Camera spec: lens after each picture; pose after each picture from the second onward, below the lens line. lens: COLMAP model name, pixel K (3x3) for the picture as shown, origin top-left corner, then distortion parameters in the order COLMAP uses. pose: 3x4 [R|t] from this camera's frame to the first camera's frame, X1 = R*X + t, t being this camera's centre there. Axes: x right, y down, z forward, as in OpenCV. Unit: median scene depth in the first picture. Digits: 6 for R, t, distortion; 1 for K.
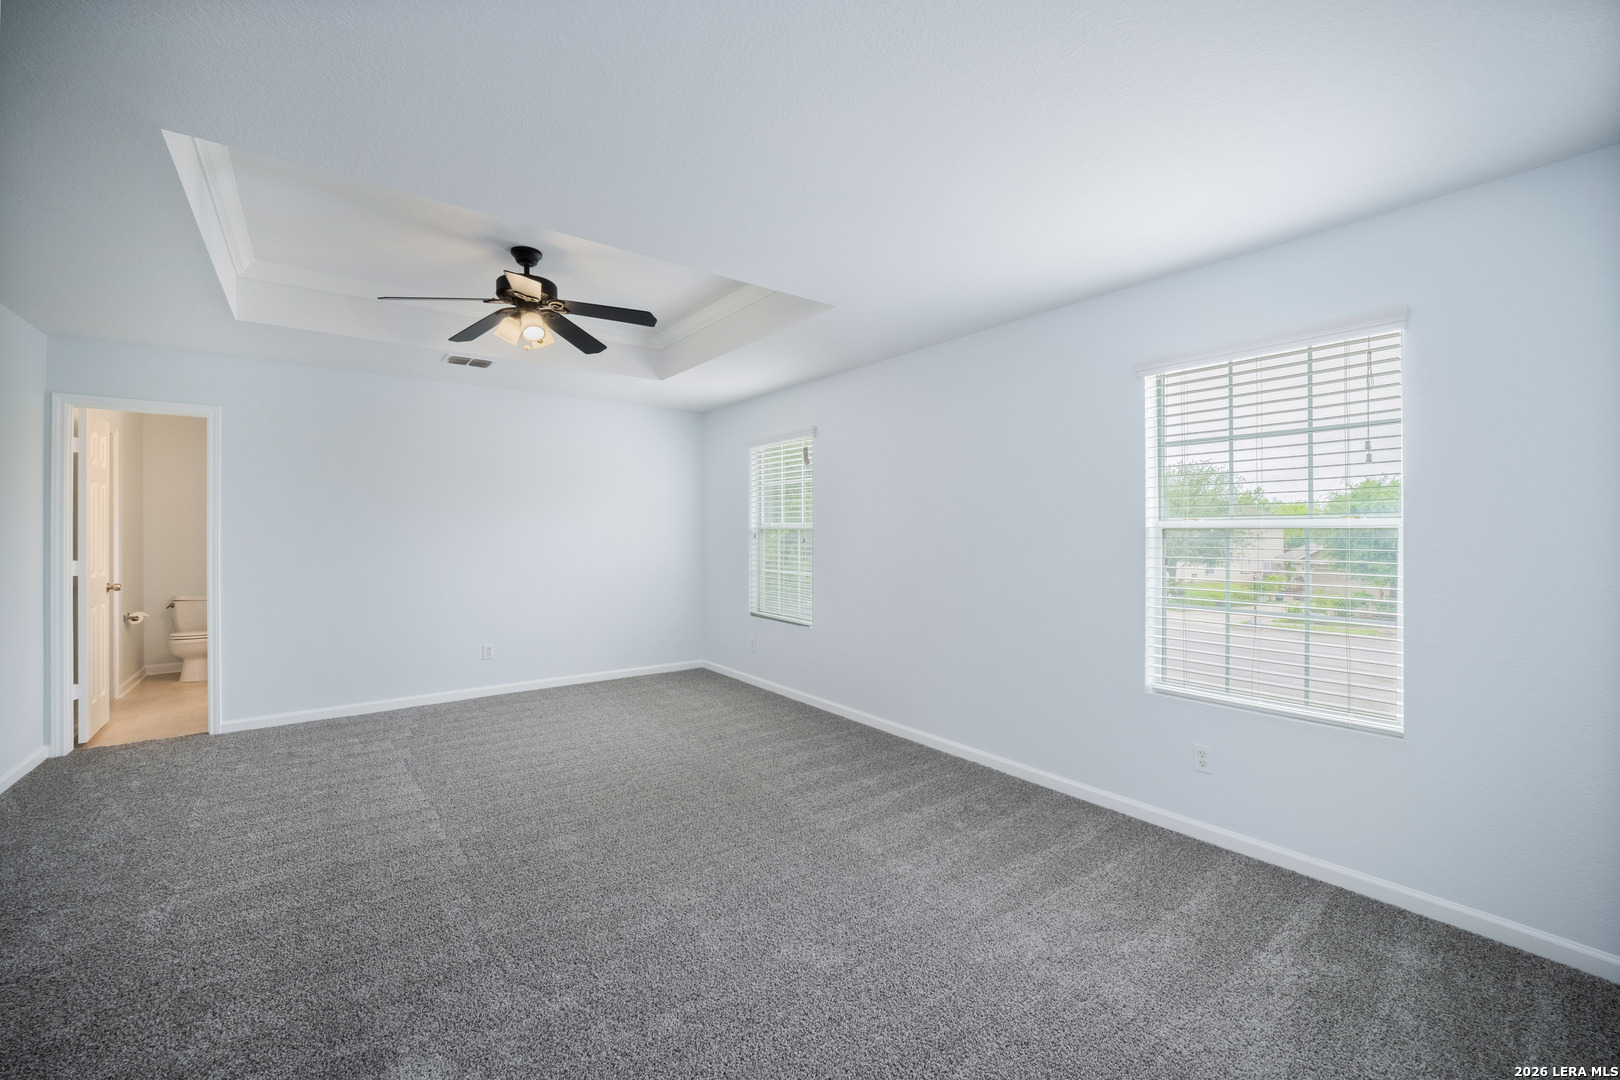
lens RADIAL K [[653.6, 0, 804.8], [0, 653.6, 534.8], [0, 0, 1]] dist [-0.023554, 0.004738]
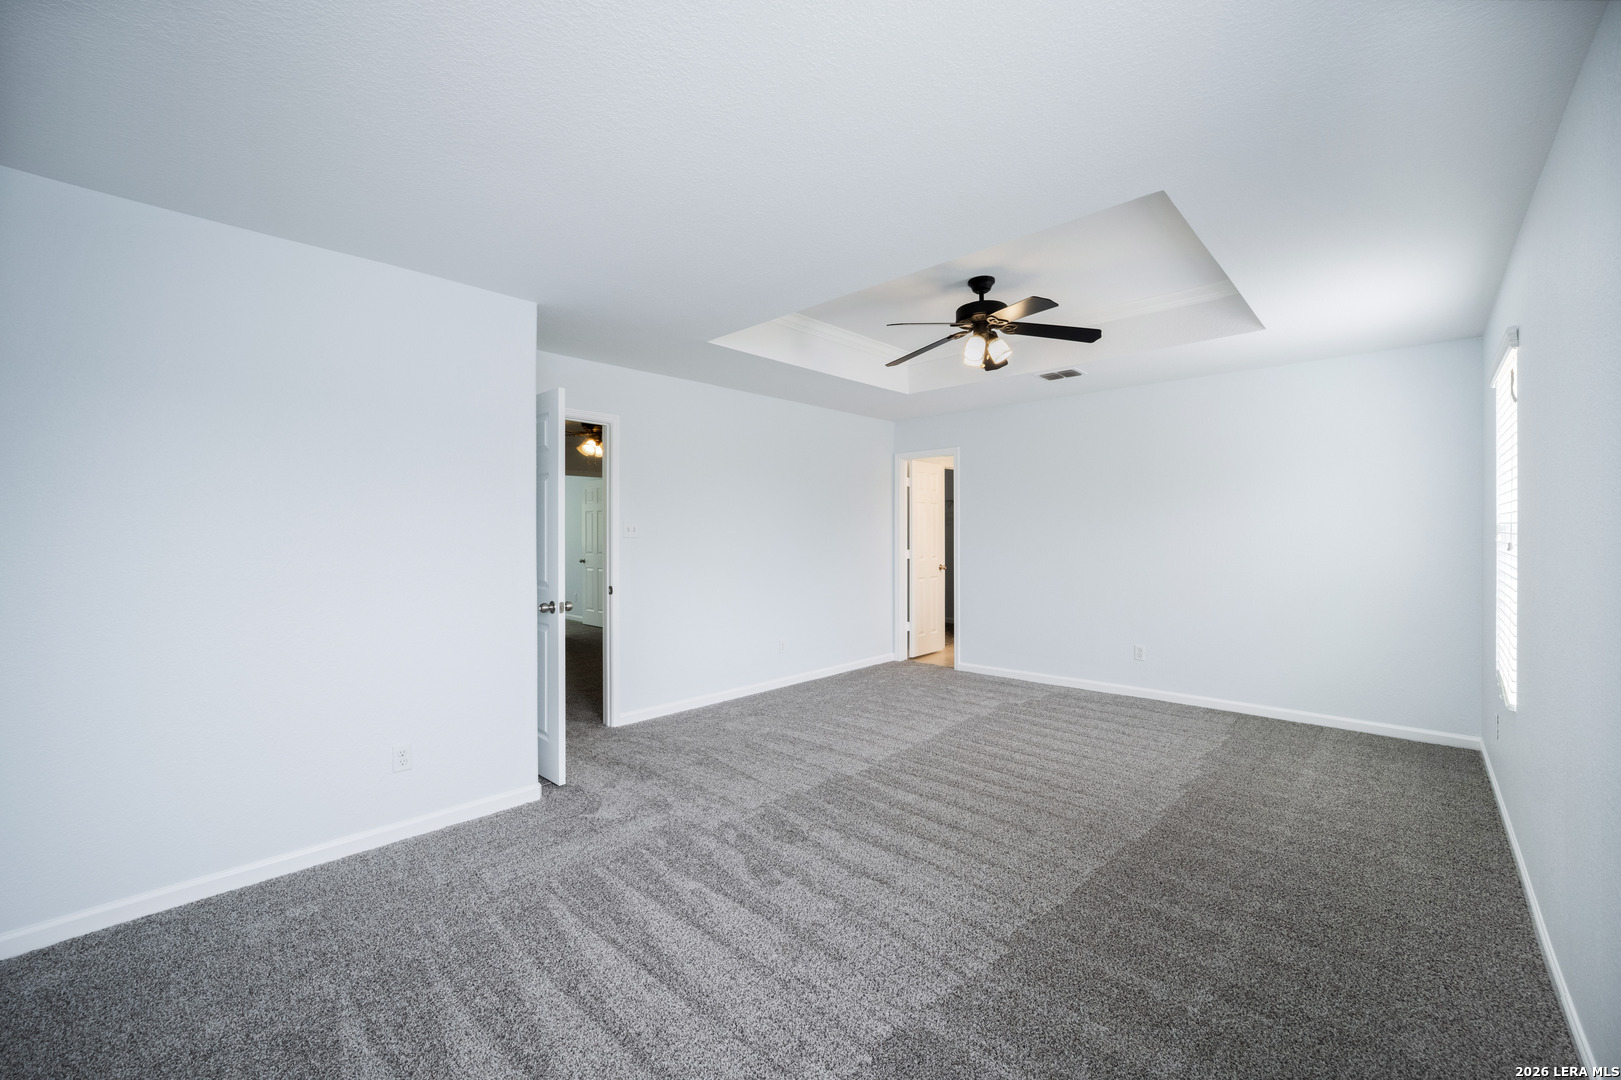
lens RADIAL K [[654.0, 0, 813.9], [0, 654.0, 536.0], [0, 0, 1]] dist [-0.023554, 0.004738]
pose [[0.170824, 0.002079, -0.985299, 0.545050], [-0.002301, 0.999996, 0.001711, 0.001358], [0.985299, 0.001975, 0.170828, 0.459059]]
